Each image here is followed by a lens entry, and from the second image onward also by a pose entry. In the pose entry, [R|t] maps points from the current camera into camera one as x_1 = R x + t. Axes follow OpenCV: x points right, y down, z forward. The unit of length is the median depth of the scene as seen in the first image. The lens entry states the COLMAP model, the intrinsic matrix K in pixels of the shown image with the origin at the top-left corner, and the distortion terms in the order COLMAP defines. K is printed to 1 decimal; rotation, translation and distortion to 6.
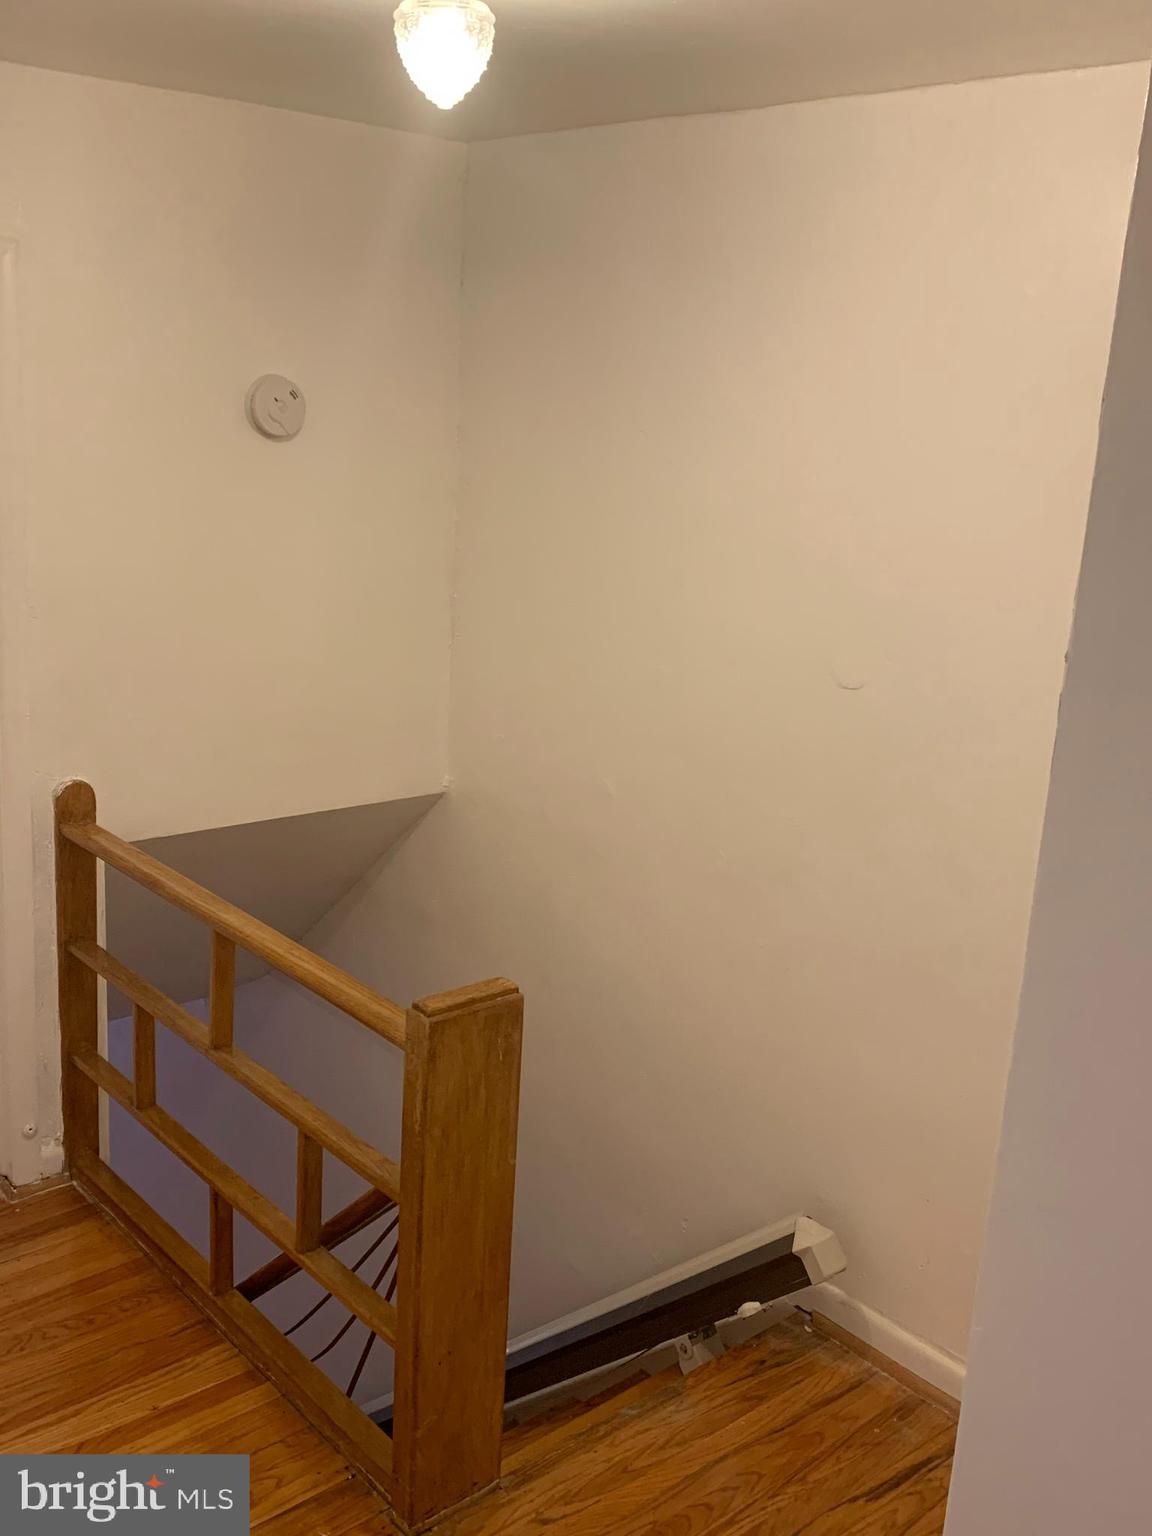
lens RADIAL K [[1517.9, 0, 584.1], [0, 1517.9, 753.3], [0, 0, 1]] dist [0.006147, 0.000000]
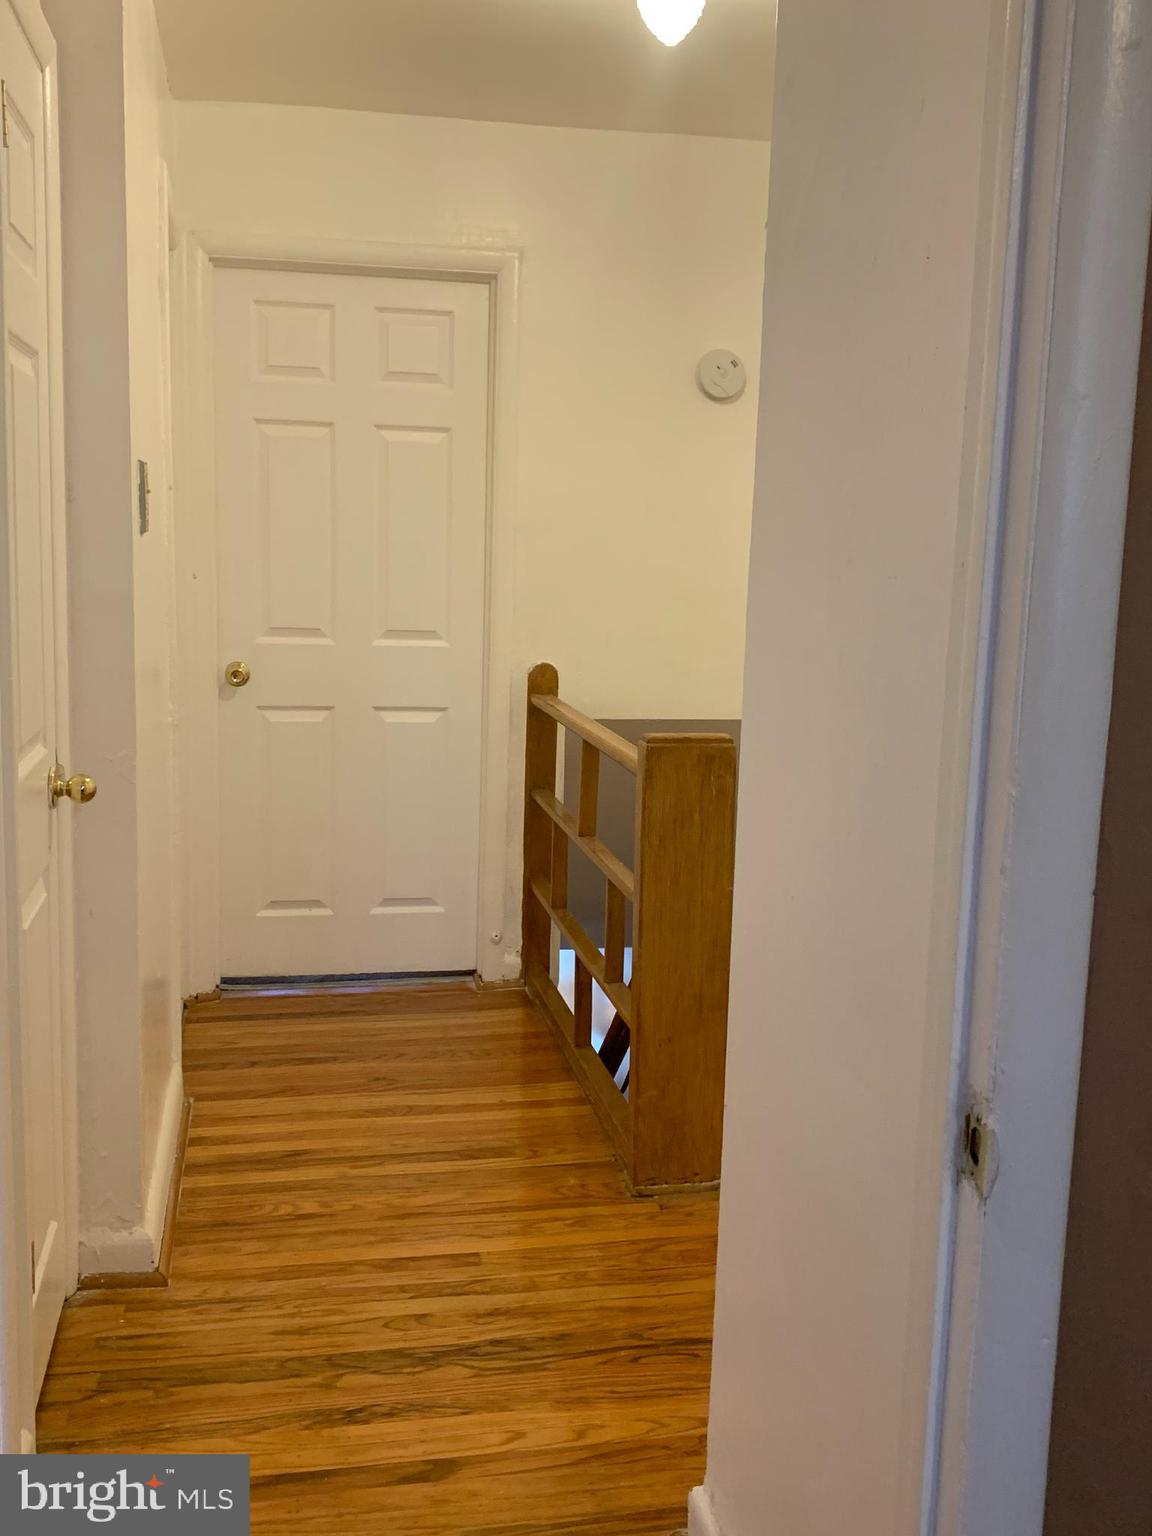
lens RADIAL K [[1517.9, 0, 577.5], [0, 1517.9, 778.6], [0, 0, 1]] dist [0.006147, 0.000000]
pose [[0.866802, 0.047382, -0.496397, 0.335673], [-0.099396, 0.991916, -0.078884, 0.214462], [0.488646, 0.117716, 0.864504, -0.096667]]
